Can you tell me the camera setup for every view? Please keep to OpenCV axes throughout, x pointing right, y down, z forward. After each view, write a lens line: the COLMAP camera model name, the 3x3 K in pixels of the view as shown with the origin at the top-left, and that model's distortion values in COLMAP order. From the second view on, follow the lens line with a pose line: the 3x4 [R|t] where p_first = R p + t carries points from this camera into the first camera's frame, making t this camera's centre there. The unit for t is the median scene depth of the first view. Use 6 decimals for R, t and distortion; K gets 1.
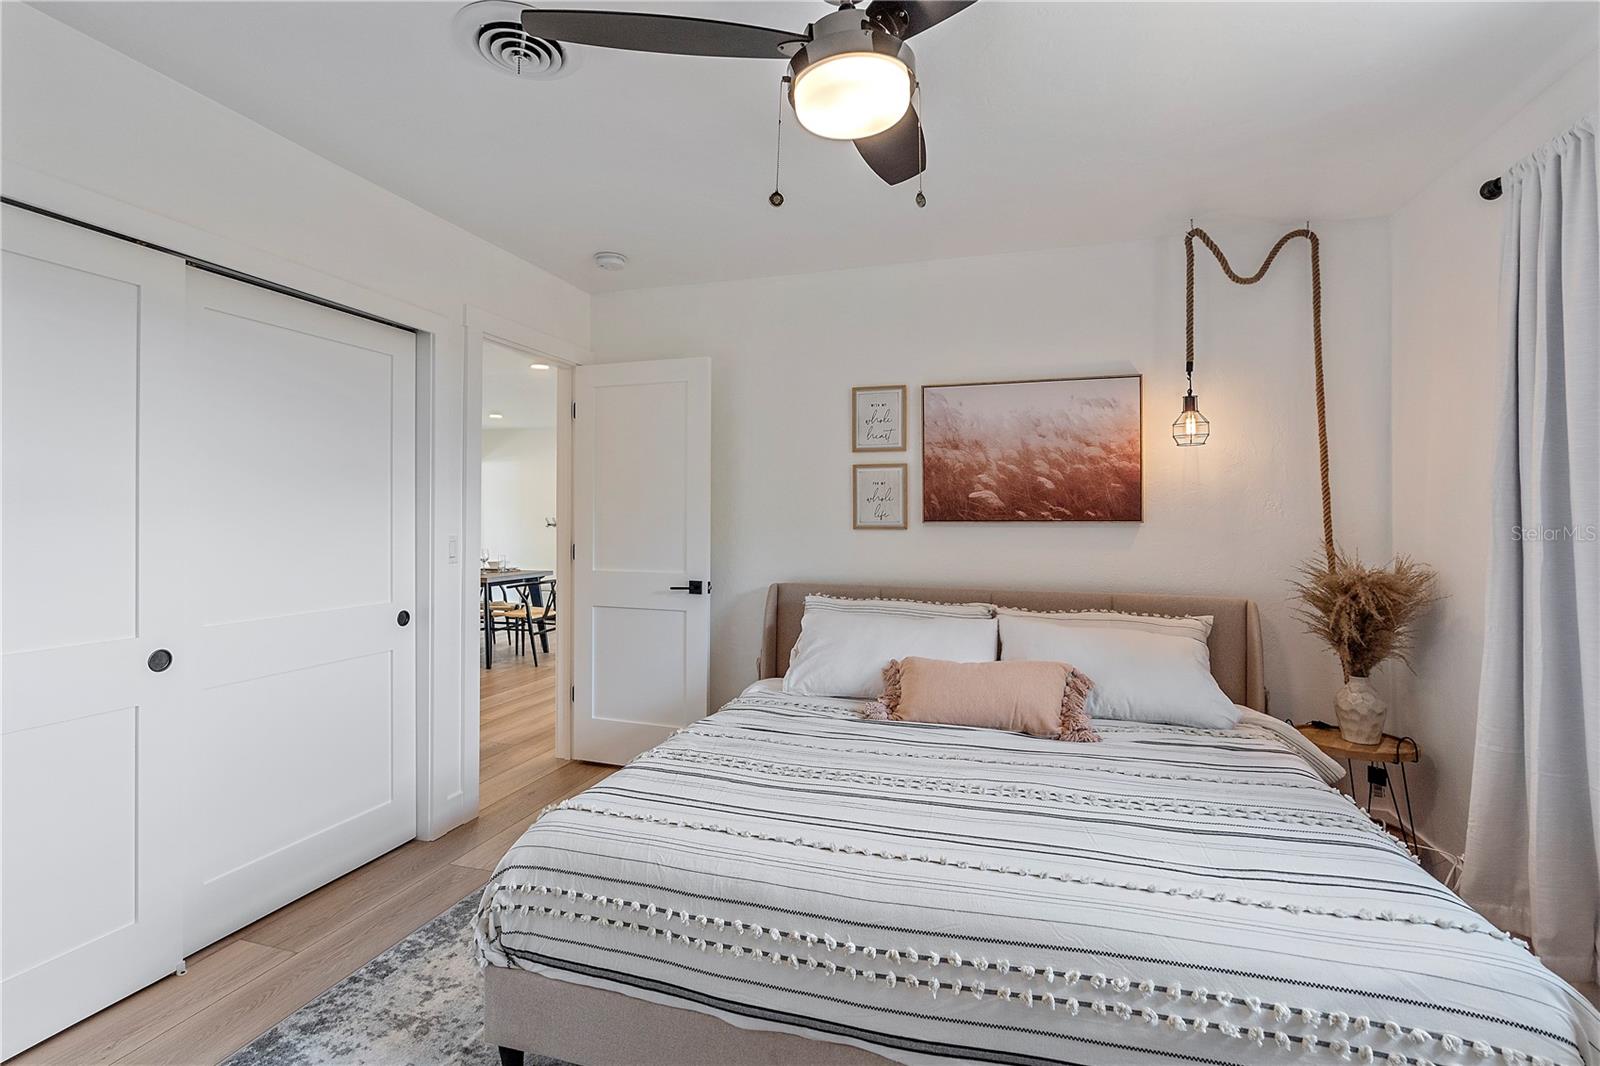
lens RADIAL K [[745.5, 0, 778.1], [0, 745.5, 514.9], [0, 0, 1]] dist [-0.015131, -0.000002]
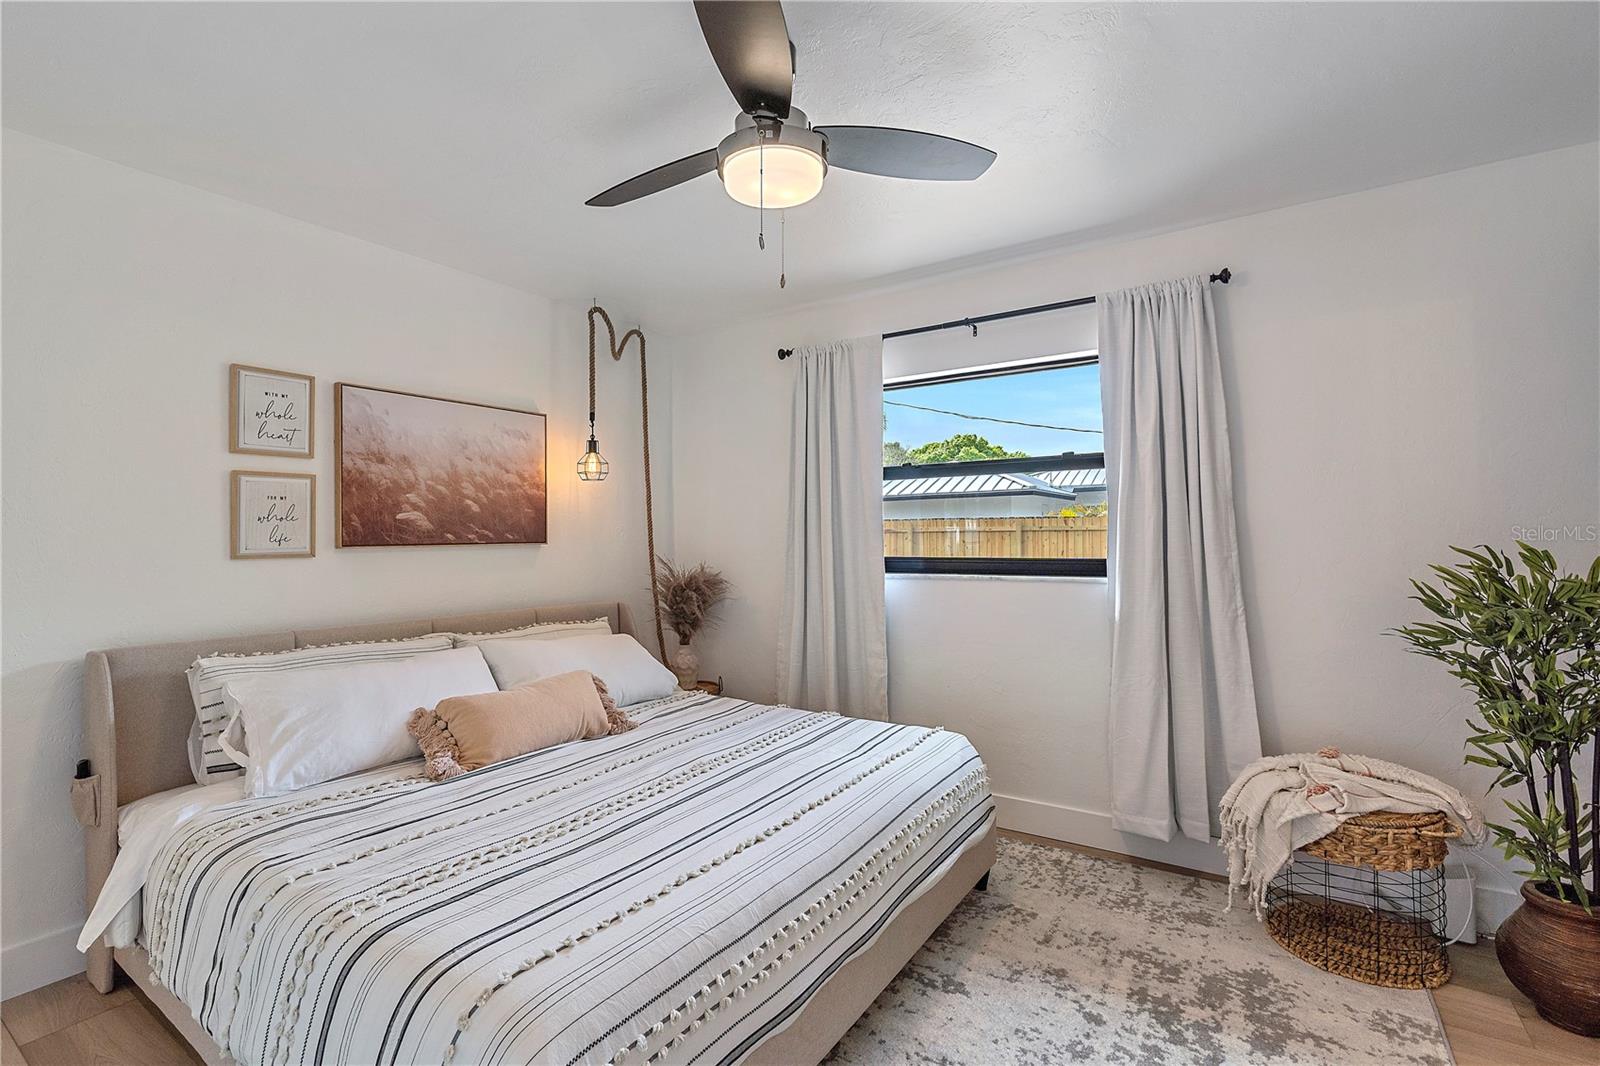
lens RADIAL K [[745.5, 0, 778.1], [0, 745.5, 514.9], [0, 0, 1]] dist [-0.015131, -0.000002]
pose [[0.274249, 0.023994, 0.961359, -0.499987], [0.008184, 0.999594, -0.027283, -0.000113], [-0.961624, 0.015350, 0.273941, 0.335058]]
